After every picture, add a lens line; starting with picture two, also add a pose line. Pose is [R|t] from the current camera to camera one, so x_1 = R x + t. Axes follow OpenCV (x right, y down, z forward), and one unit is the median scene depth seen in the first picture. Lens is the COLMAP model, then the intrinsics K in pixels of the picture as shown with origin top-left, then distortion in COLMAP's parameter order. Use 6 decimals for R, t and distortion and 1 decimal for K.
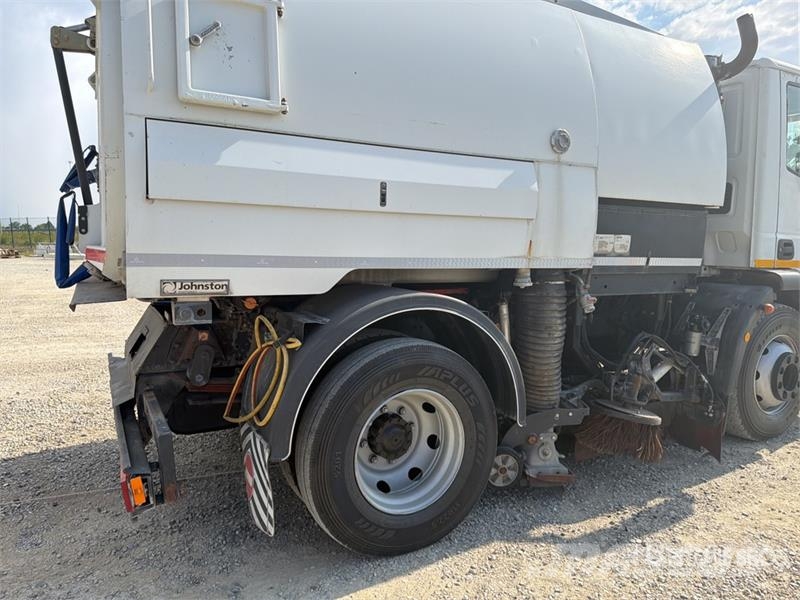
lens RADIAL K [[563.2, 0, 389.3], [0, 563.2, 294.2], [0, 0, 1]] dist [0.046762, -0.058014]
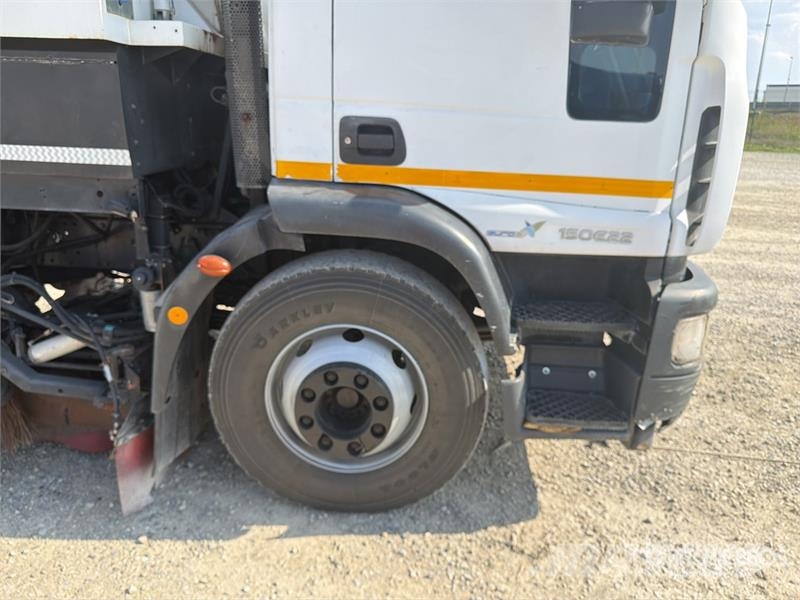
lens RADIAL K [[563.2, 0, 389.3], [0, 563.2, 294.2], [0, 0, 1]] dist [0.046762, -0.058014]
pose [[0.849029, 0.167409, -0.501124, 1.162302], [-0.064549, 0.974236, 0.216099, -0.070908], [0.524389, -0.151127, 0.837960, 0.762785]]
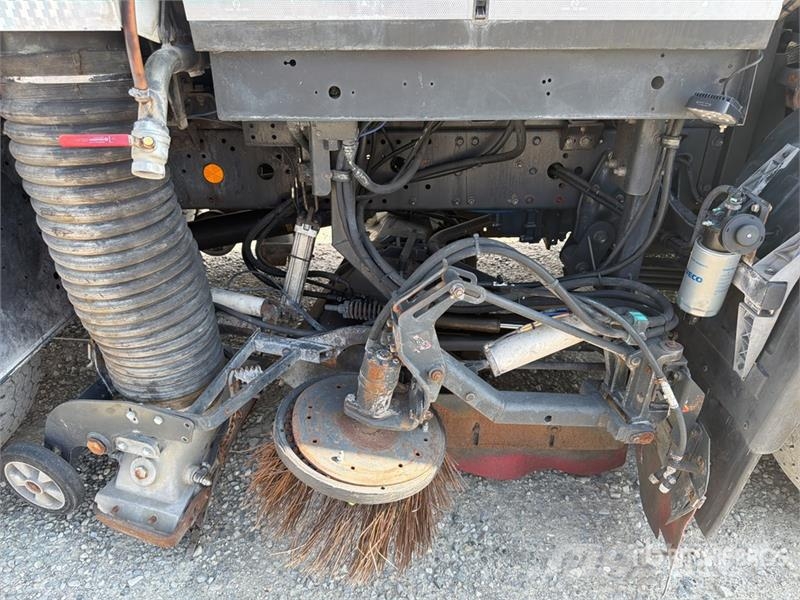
lens RADIAL K [[568.0, 0, 396.6], [0, 568.0, 297.3], [0, 0, 1]] dist [0.046493, -0.057712]
pose [[0.878234, 0.203066, -0.432978, 0.605650], [-0.019500, 0.919825, 0.391844, -0.036262], [0.477834, -0.335688, 0.811781, 0.739255]]
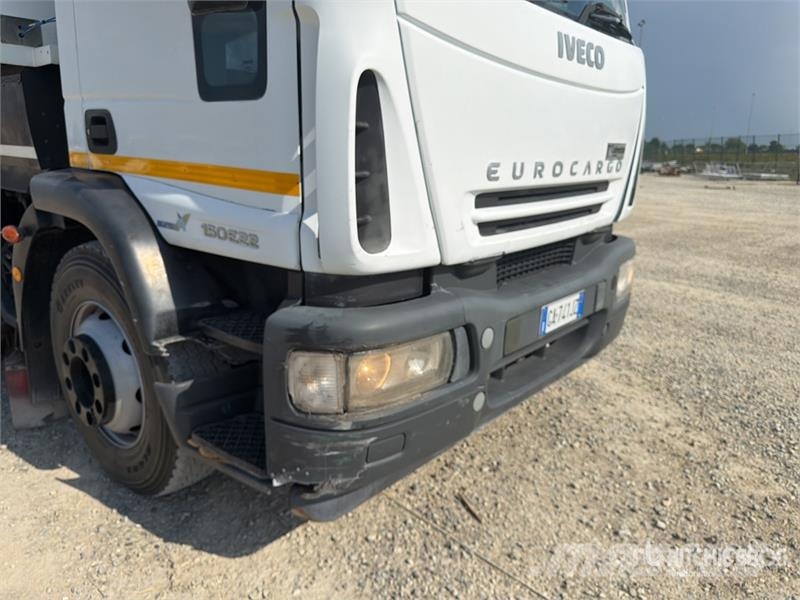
lens RADIAL K [[583.8, 0, 397.8], [0, 583.8, 301.8], [0, 0, 1]] dist [0.069297, -0.149613]
pose [[0.379035, 0.229861, -0.896379, 1.551221], [-0.103737, 0.973107, 0.205672, -0.081402], [0.919549, 0.015030, 0.392687, 1.273264]]
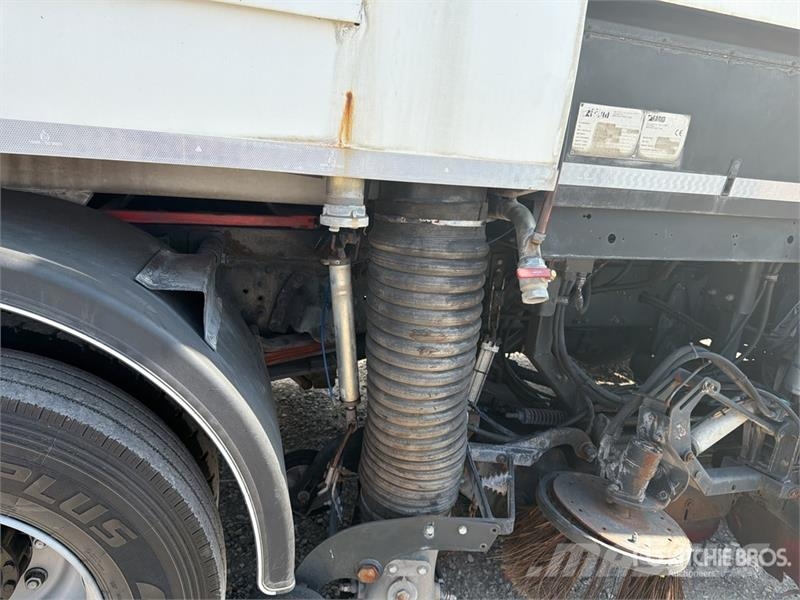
lens RADIAL K [[568.6, 0, 397.2], [0, 568.6, 300.9], [0, 0, 1]] dist [0.116914, -0.175243]
pose [[0.985250, 0.101165, -0.138012, 0.298684], [-0.077360, 0.982732, 0.168088, -0.029106], [0.152634, -0.154933, 0.976063, 0.562622]]
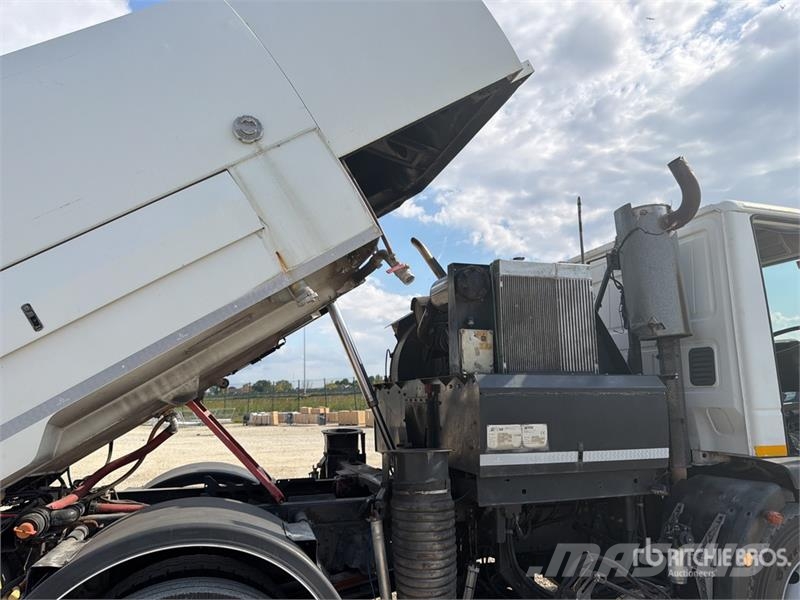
lens RADIAL K [[561.6, 0, 394.8], [0, 561.6, 304.0], [0, 0, 1]] dist [0.080918, -0.127402]
pose [[0.982742, -0.062259, -0.174191, 0.374197], [0.016125, 0.966908, -0.254616, -0.069620], [0.184278, 0.247413, 0.951225, 0.166525]]
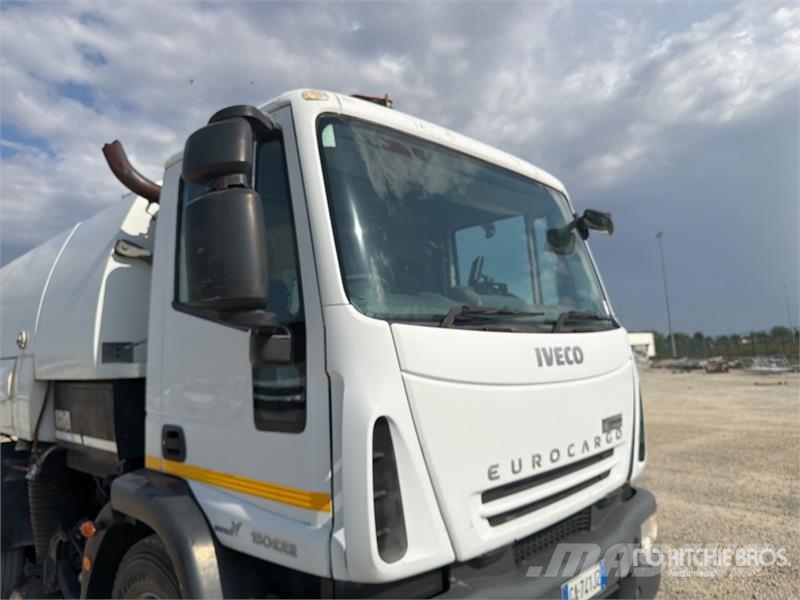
lens RADIAL K [[581.9, 0, 409.0], [0, 581.9, 287.5], [0, 0, 1]] dist [0.002721, -0.007165]
pose [[0.317898, -0.144471, -0.937053, 1.660008], [-0.039040, 0.985490, -0.165183, -0.178443], [0.947321, 0.089094, 0.307646, 1.263615]]
